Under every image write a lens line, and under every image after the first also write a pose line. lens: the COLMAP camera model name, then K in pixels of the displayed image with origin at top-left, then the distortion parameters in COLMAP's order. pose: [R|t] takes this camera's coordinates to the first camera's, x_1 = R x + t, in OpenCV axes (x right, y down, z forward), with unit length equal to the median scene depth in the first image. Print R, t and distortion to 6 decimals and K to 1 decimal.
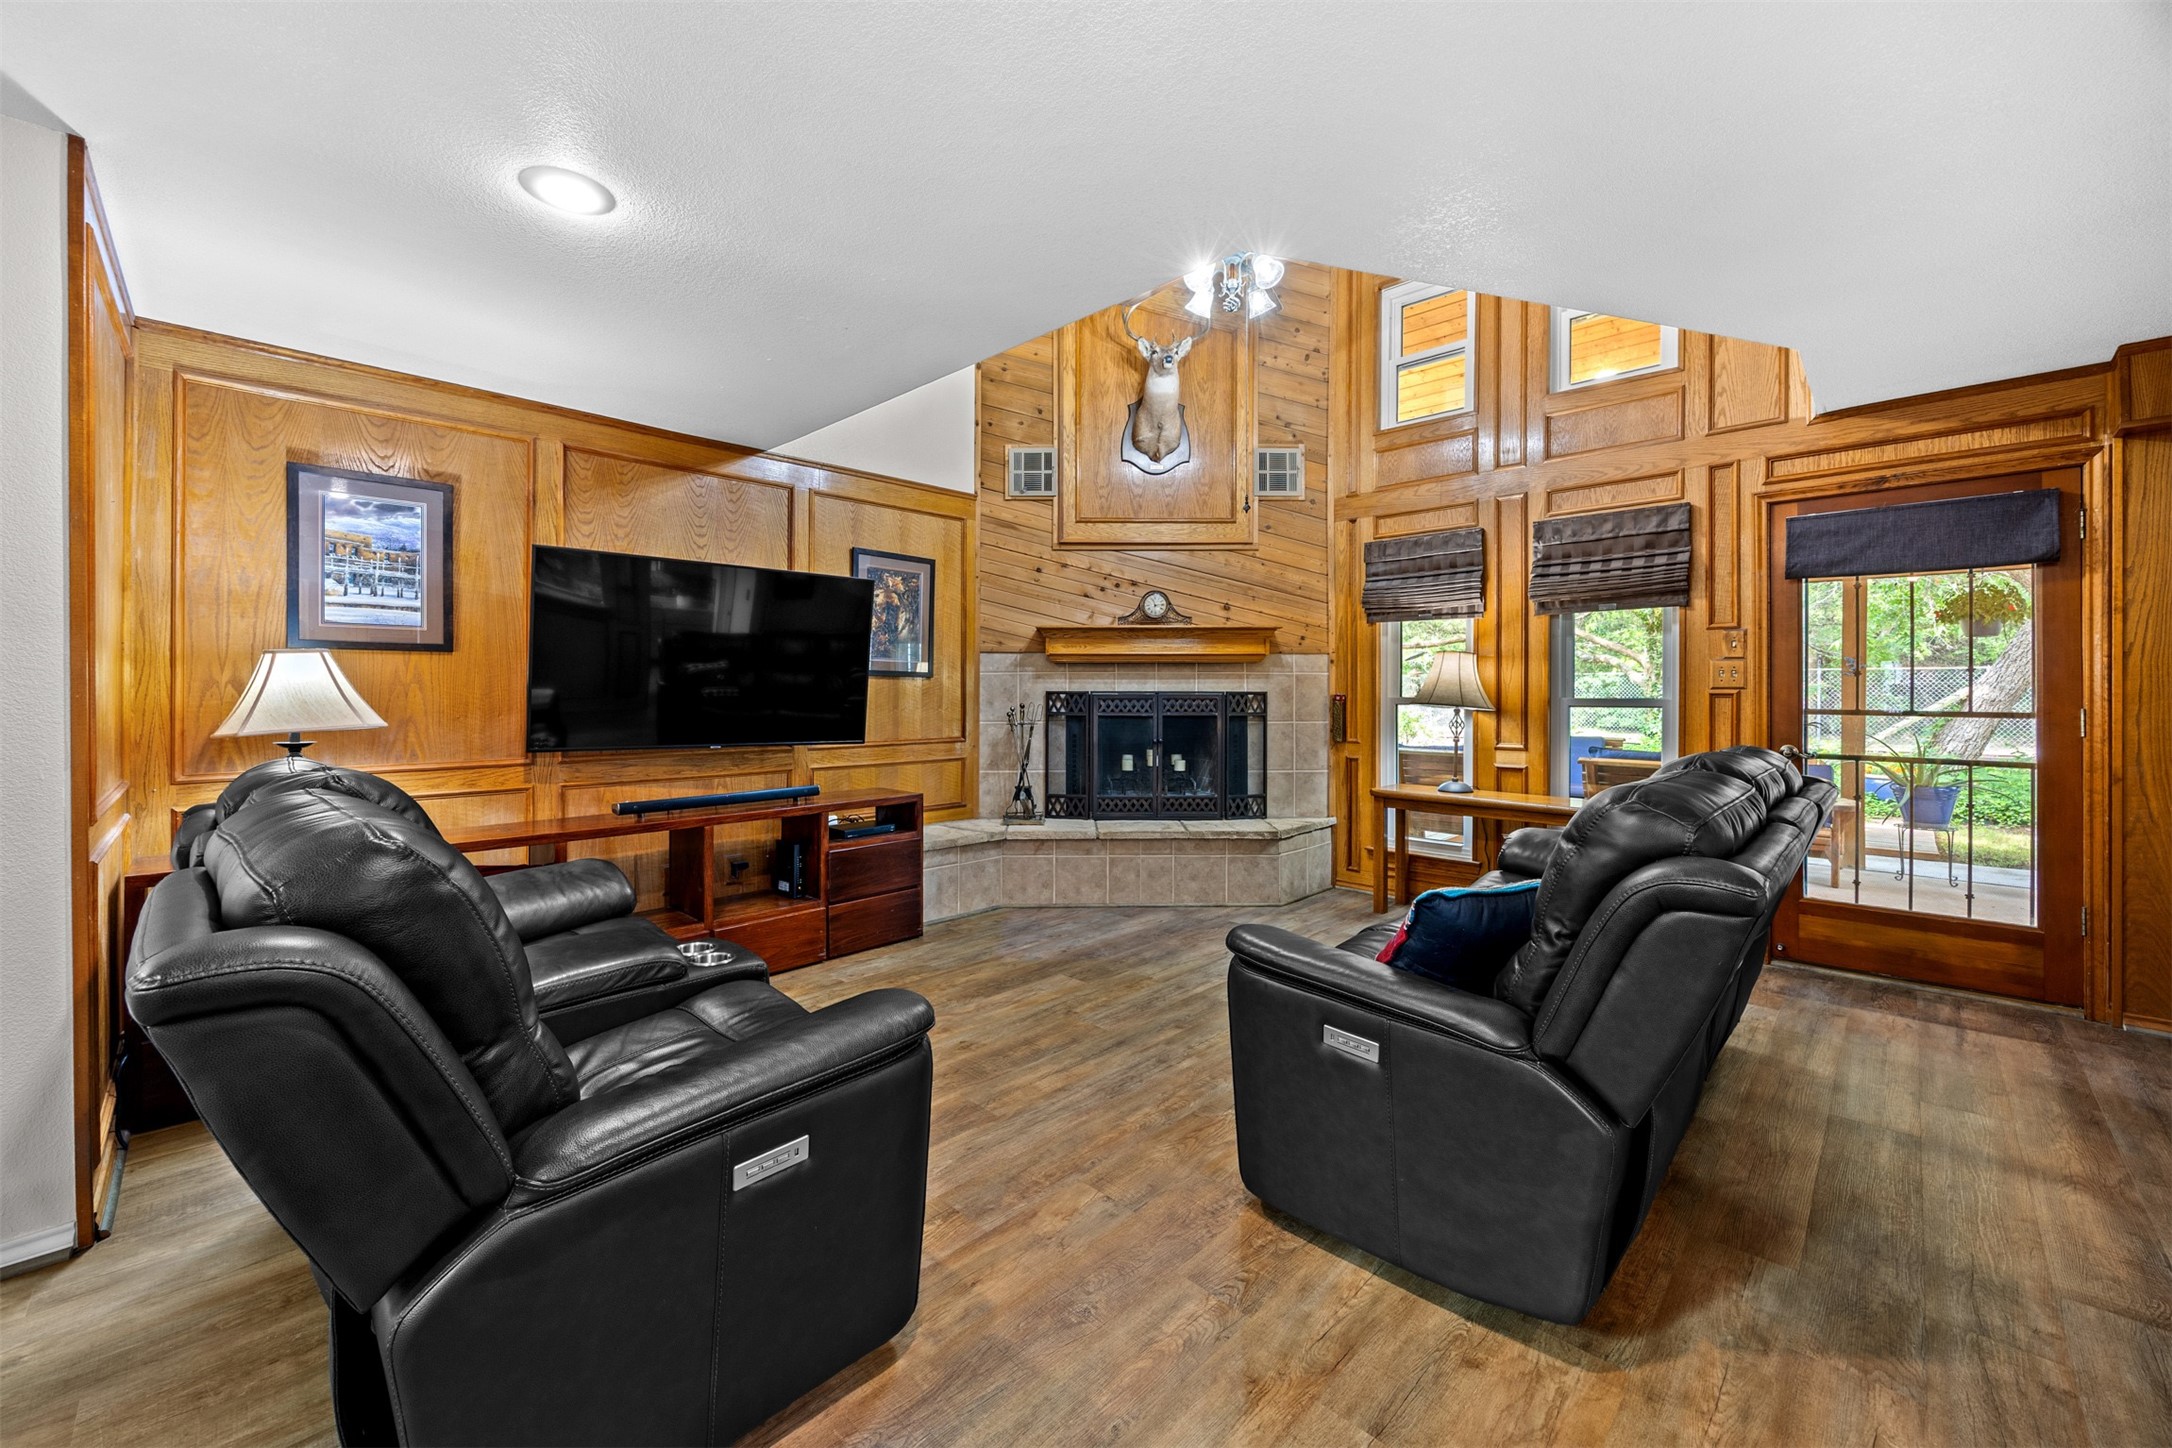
lens RADIAL K [[849.8, 0, 1071.4], [0, 849.8, 681.8], [0, 0, 1]] dist [-0.004518, 0.000065]
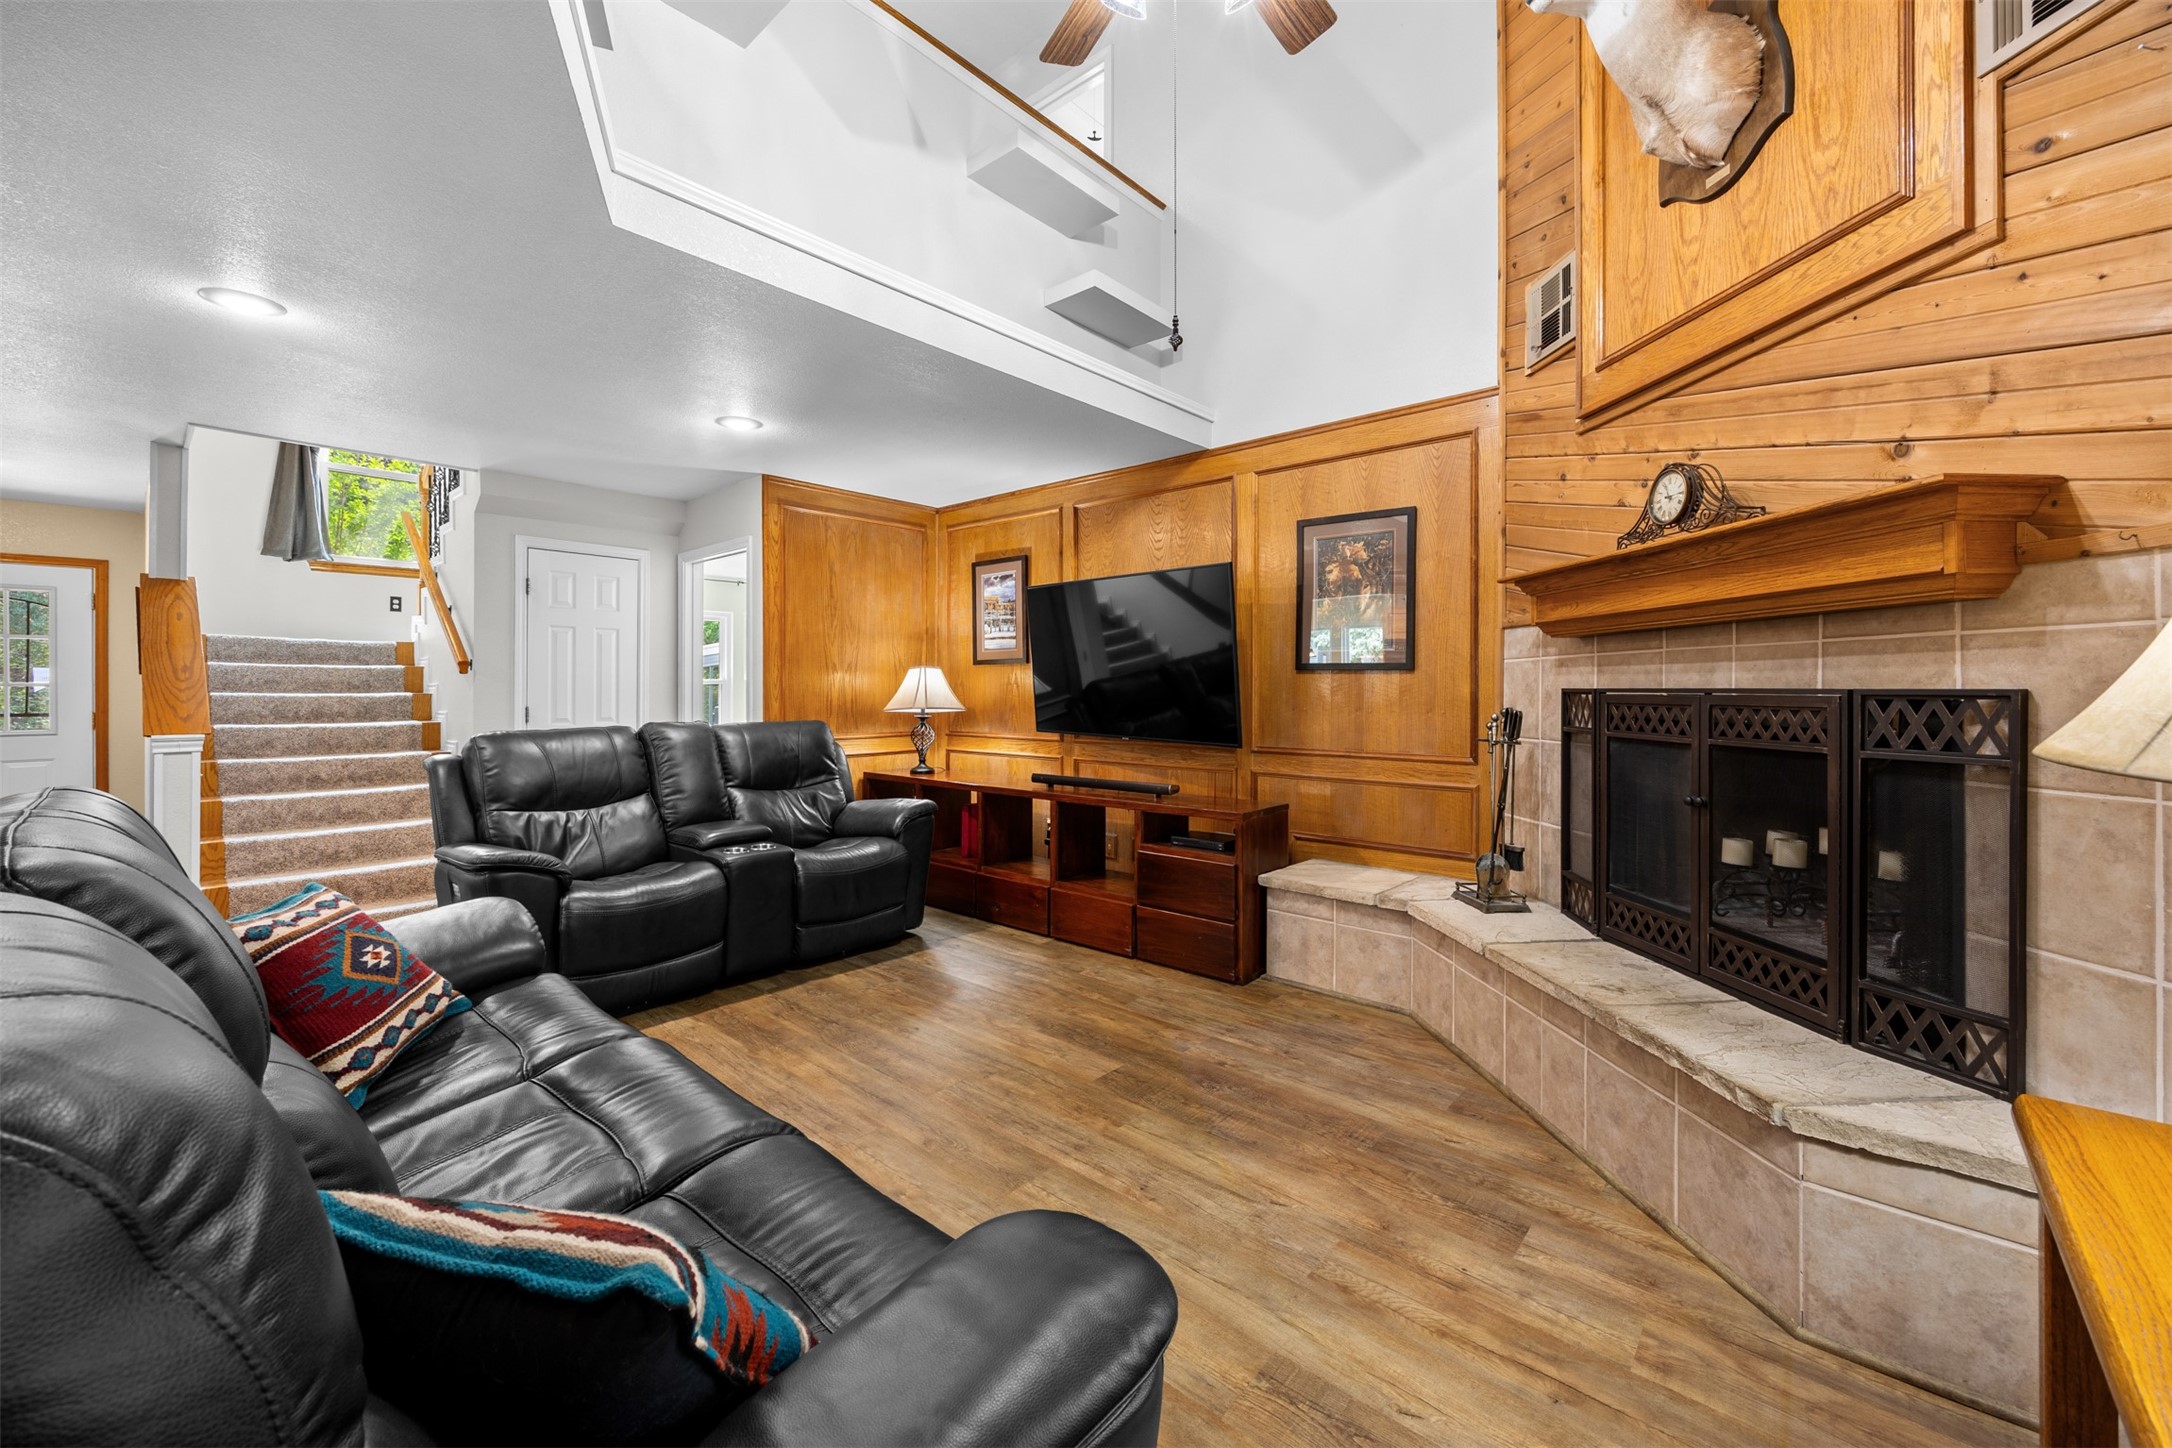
lens RADIAL K [[849.8, 0, 1089.5], [0, 849.8, 685.8], [0, 0, 1]] dist [-0.004518, 0.000065]
pose [[0.056851, -0.005464, -0.998368, 0.532903], [0.008477, 0.999952, -0.004990, 0.009223], [0.998347, -0.008179, 0.056895, 0.672519]]
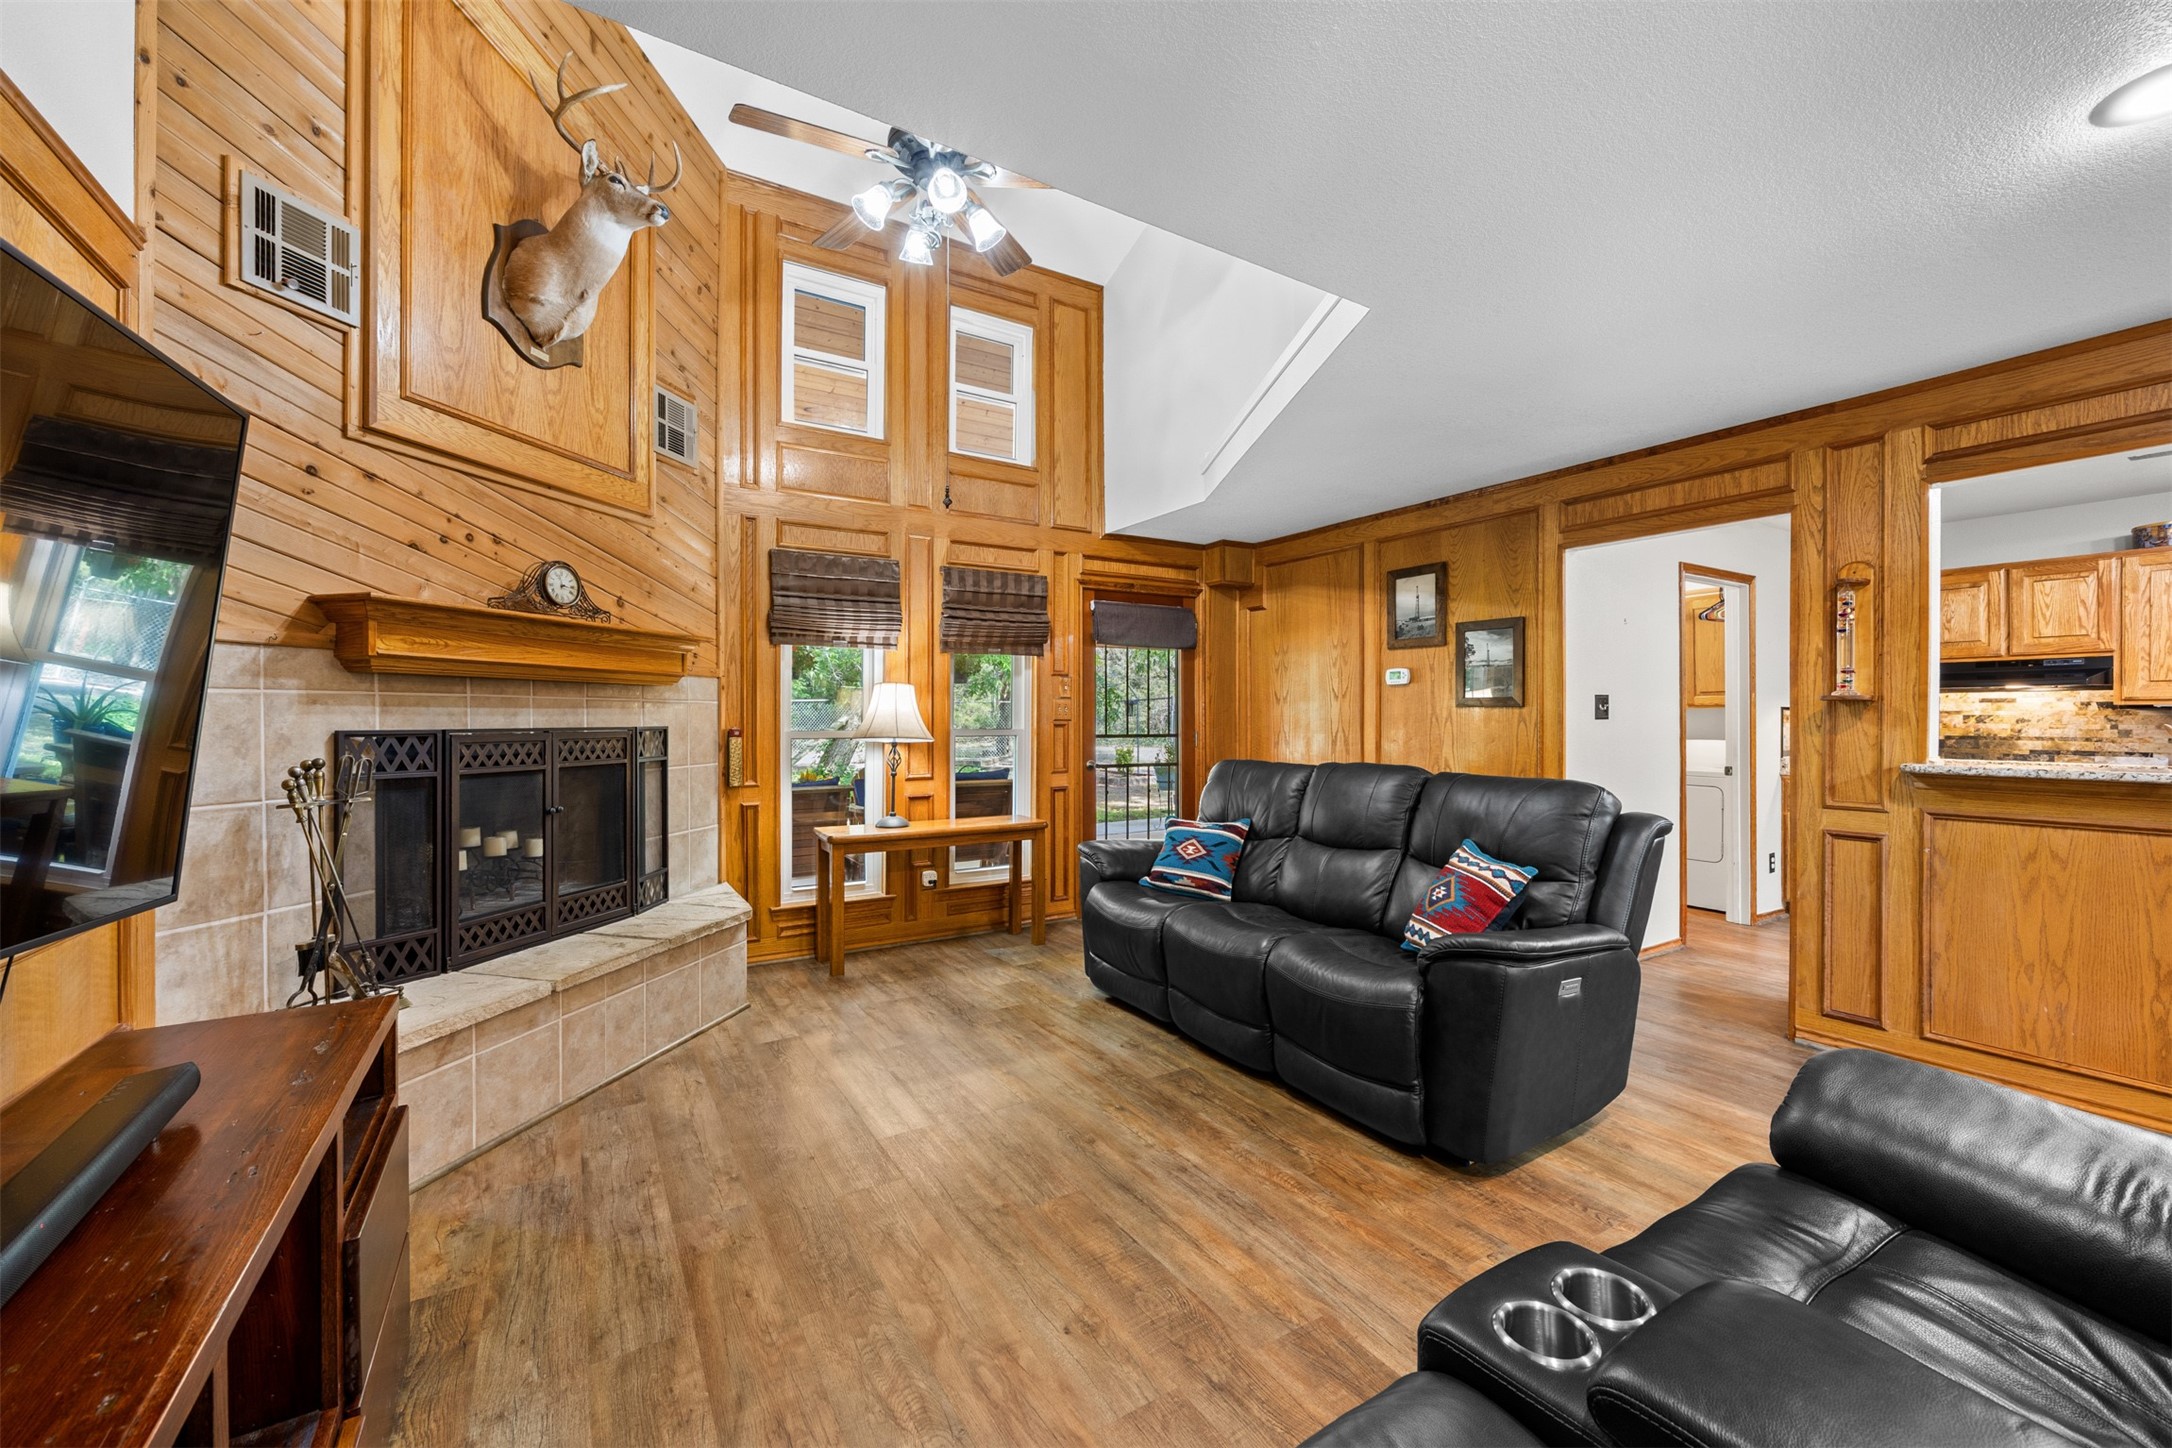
lens RADIAL K [[849.8, 0, 1095.4], [0, 849.8, 717.4], [0, 0, 1]] dist [-0.004518, 0.000065]
pose [[0.231524, -0.001650, 0.972828, -0.404003], [-0.006819, 0.999971, 0.003319, -0.001239], [-0.972805, -0.007402, 0.231506, 0.494203]]
